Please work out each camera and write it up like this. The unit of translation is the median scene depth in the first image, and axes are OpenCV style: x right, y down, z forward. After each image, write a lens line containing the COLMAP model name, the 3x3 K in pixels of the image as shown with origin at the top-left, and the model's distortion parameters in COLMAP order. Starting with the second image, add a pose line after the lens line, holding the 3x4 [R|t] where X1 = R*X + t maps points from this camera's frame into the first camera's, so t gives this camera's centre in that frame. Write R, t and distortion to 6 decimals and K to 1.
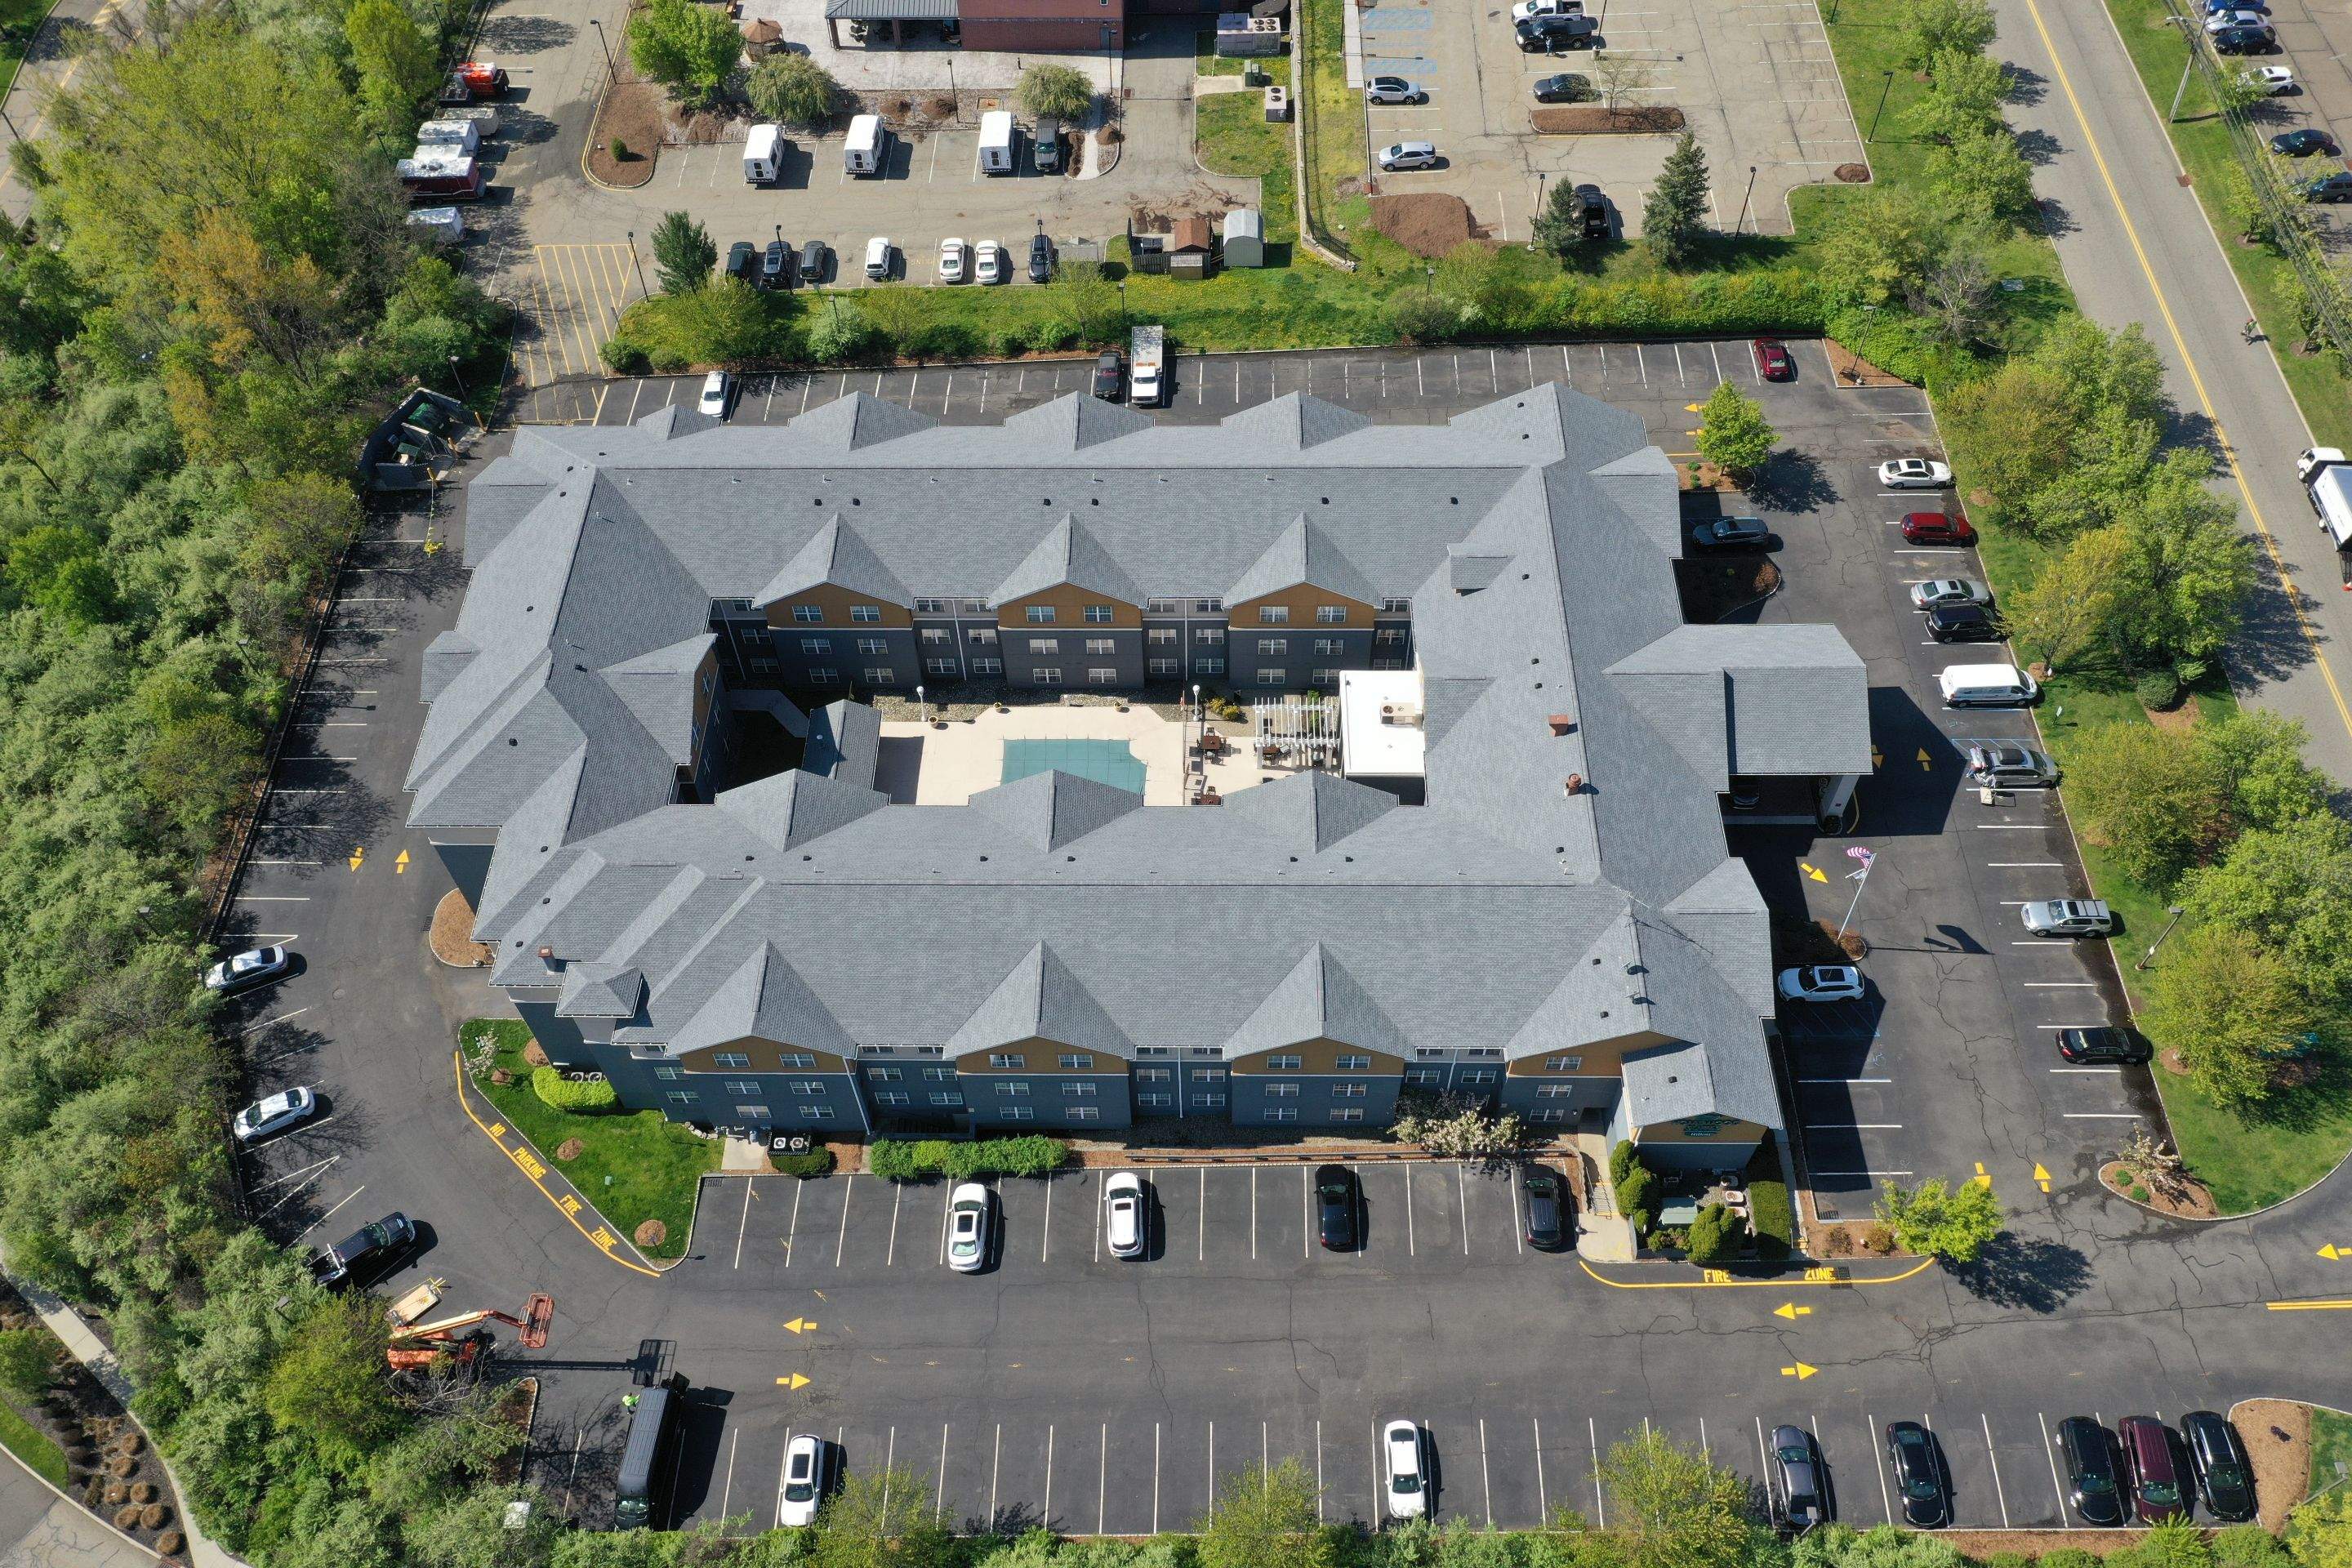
lens RADIAL K [[1871.8, 0, 1177.4], [0, 1871.8, 782.9], [0, 0, 1]] dist [0.015856, 0.002516]
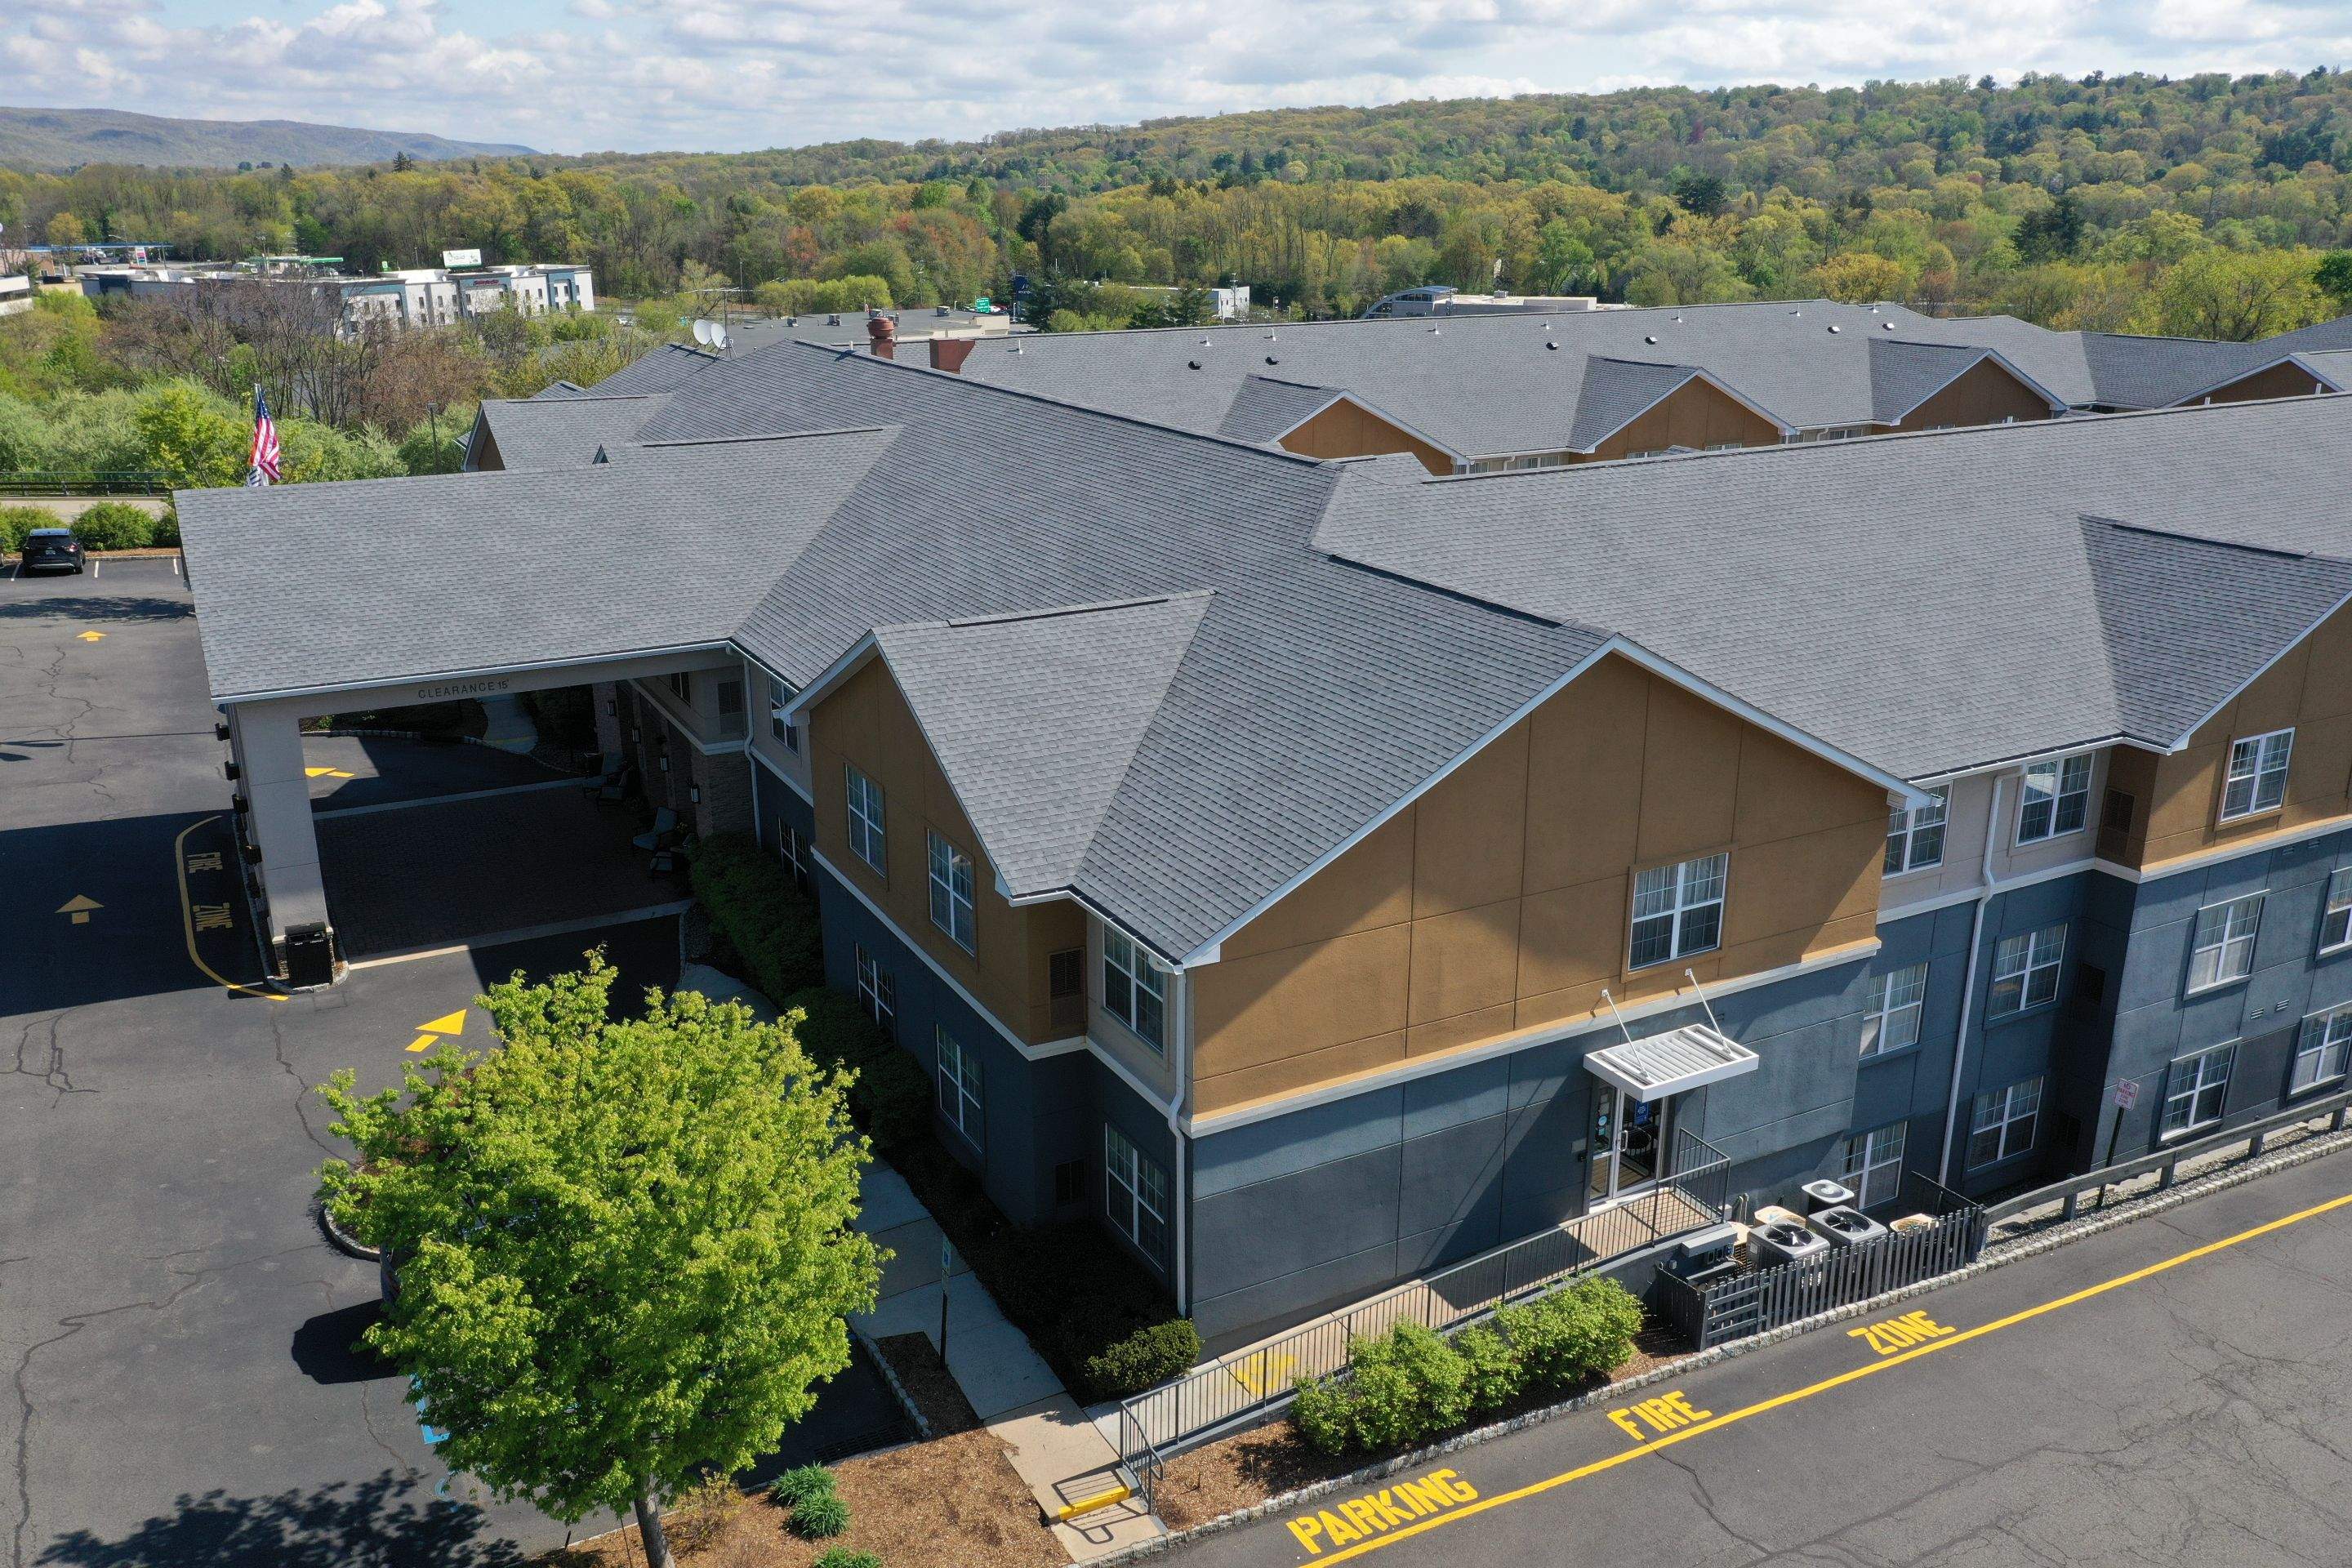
lens RADIAL K [[1871.8, 0, 1180.7], [0, 1871.8, 788.7], [0, 0, 1]] dist [0.015856, 0.002516]
pose [[-0.870663, 0.166206, -0.462948, 0.384820], [-0.388585, 0.344631, 0.854536, -0.413828], [0.301575, 0.923908, -0.235472, 1.215679]]
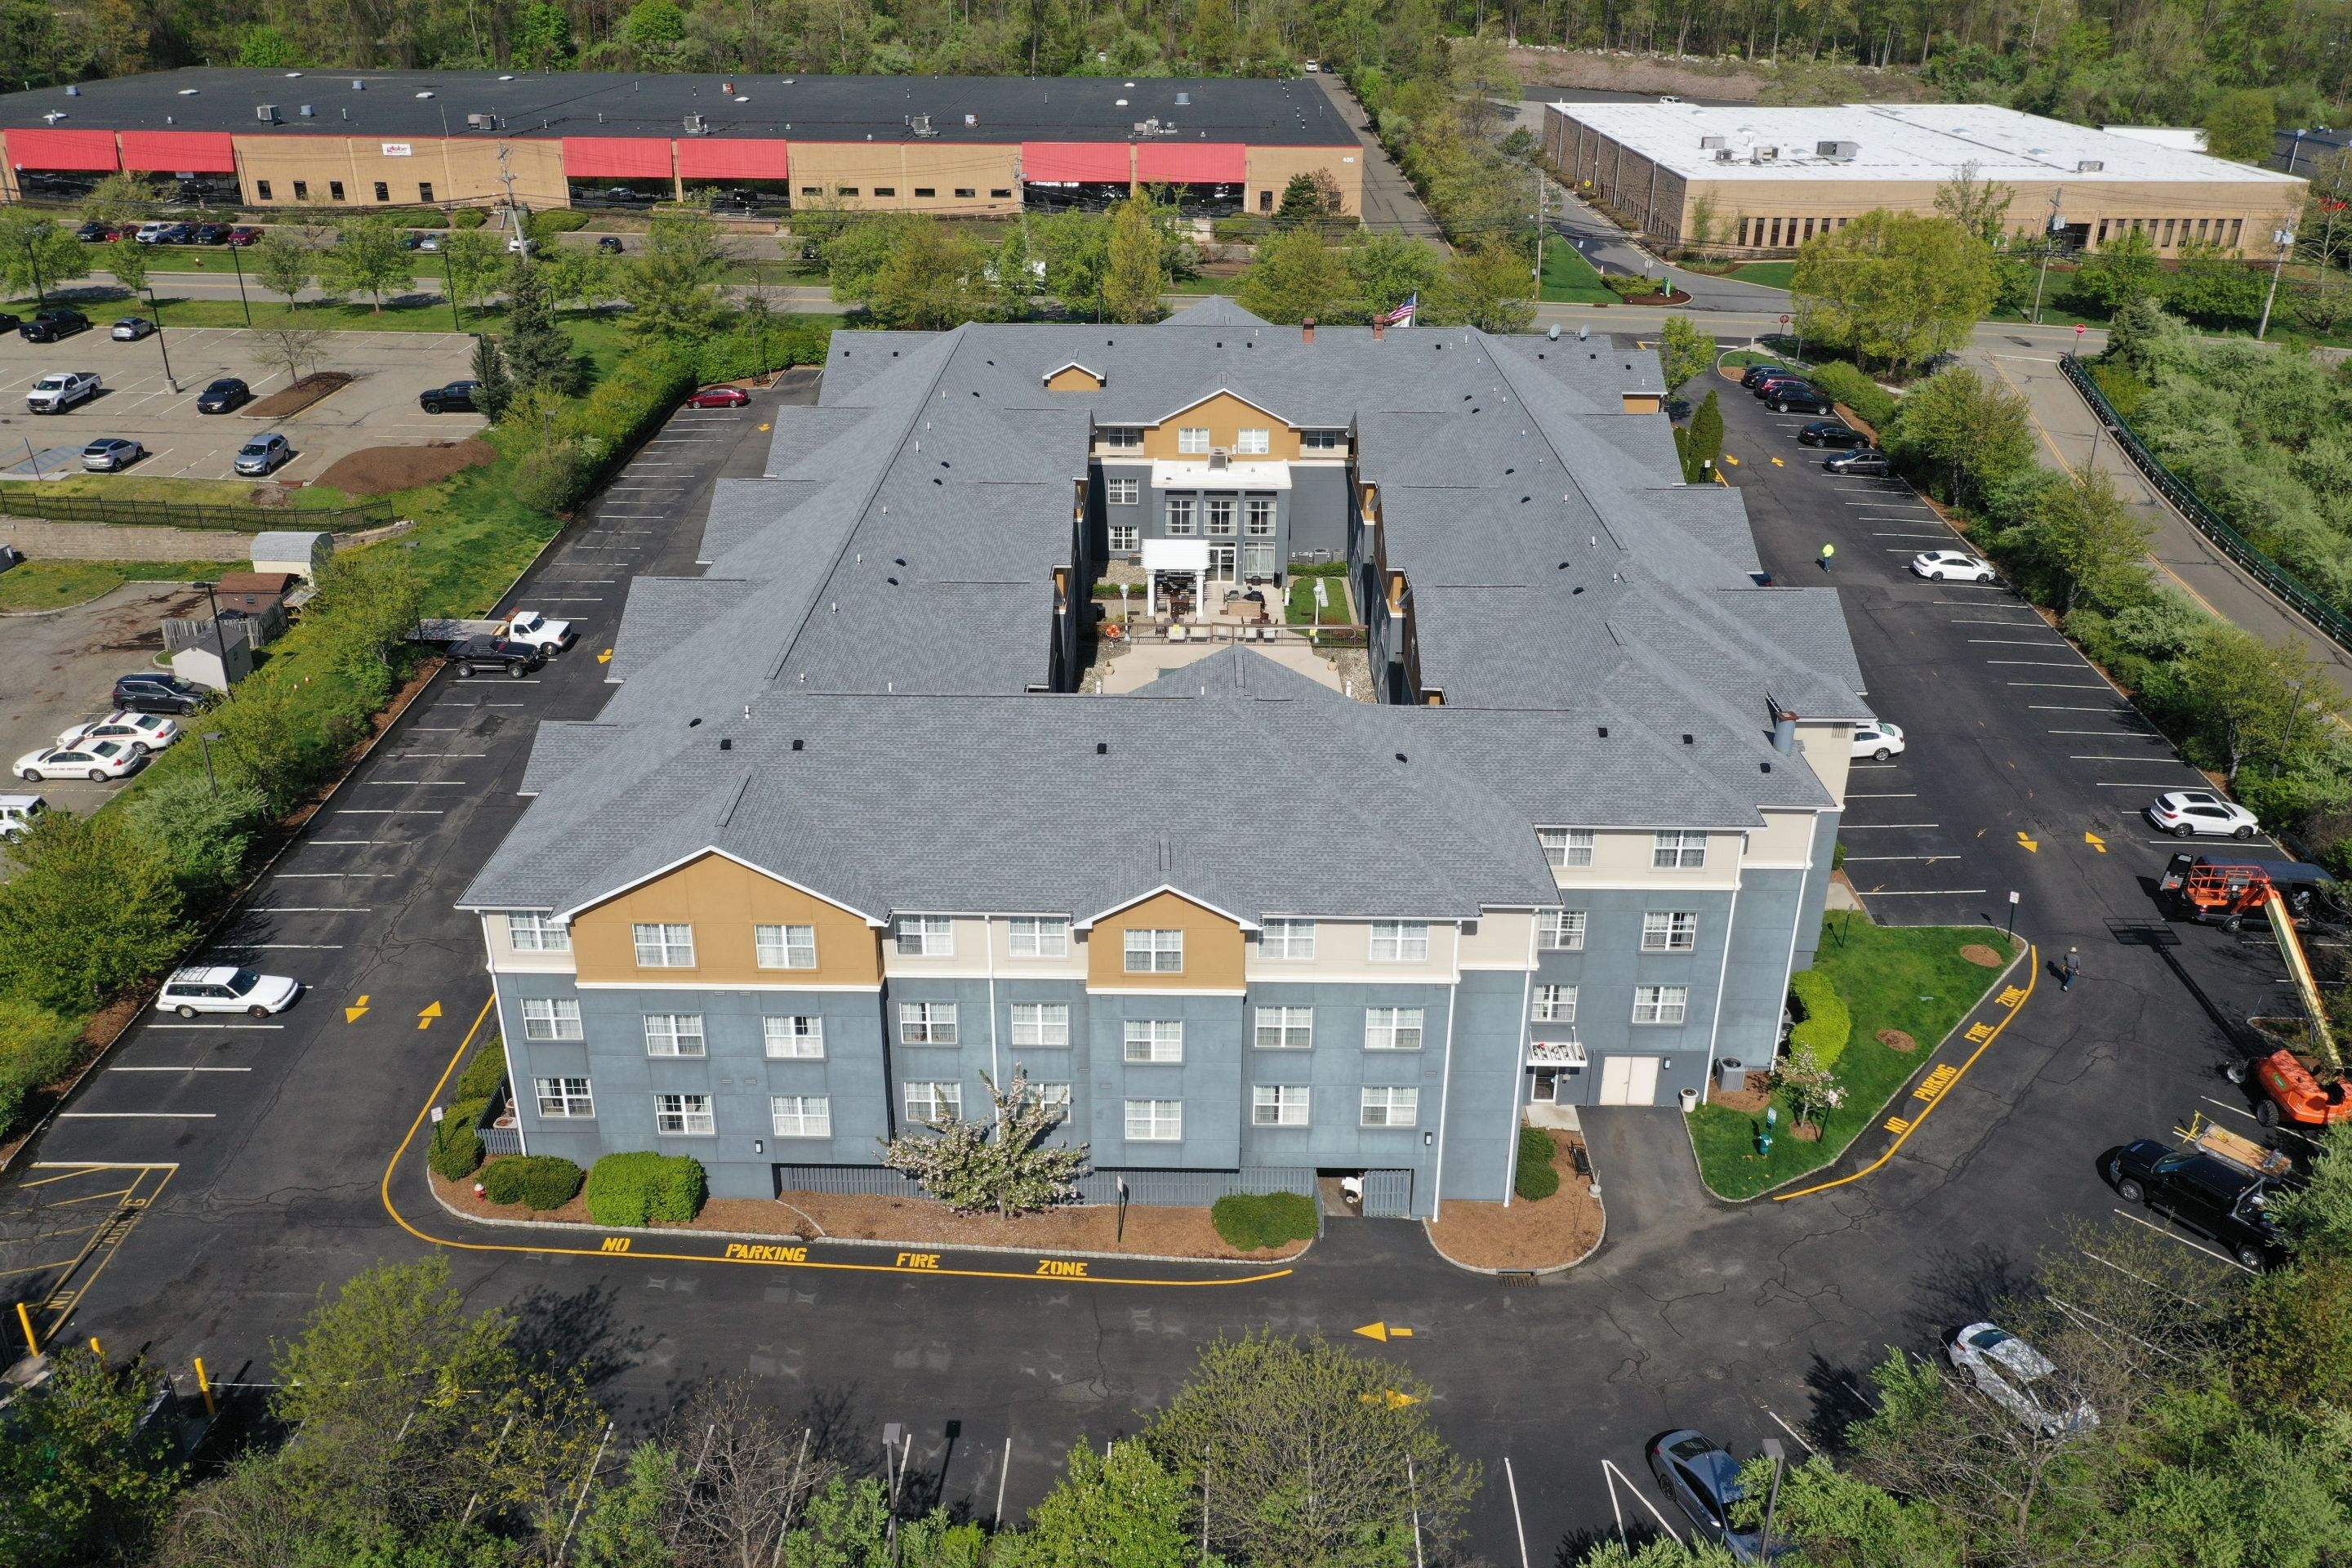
lens RADIAL K [[1871.8, 0, 1176.7], [0, 1871.8, 788.6], [0, 0, 1]] dist [0.015856, 0.002516]
pose [[-0.003429, -0.410006, 0.912076, -0.883328], [0.800975, 0.544930, 0.247974, -0.213095], [-0.598688, 0.731401, 0.326536, 0.877798]]
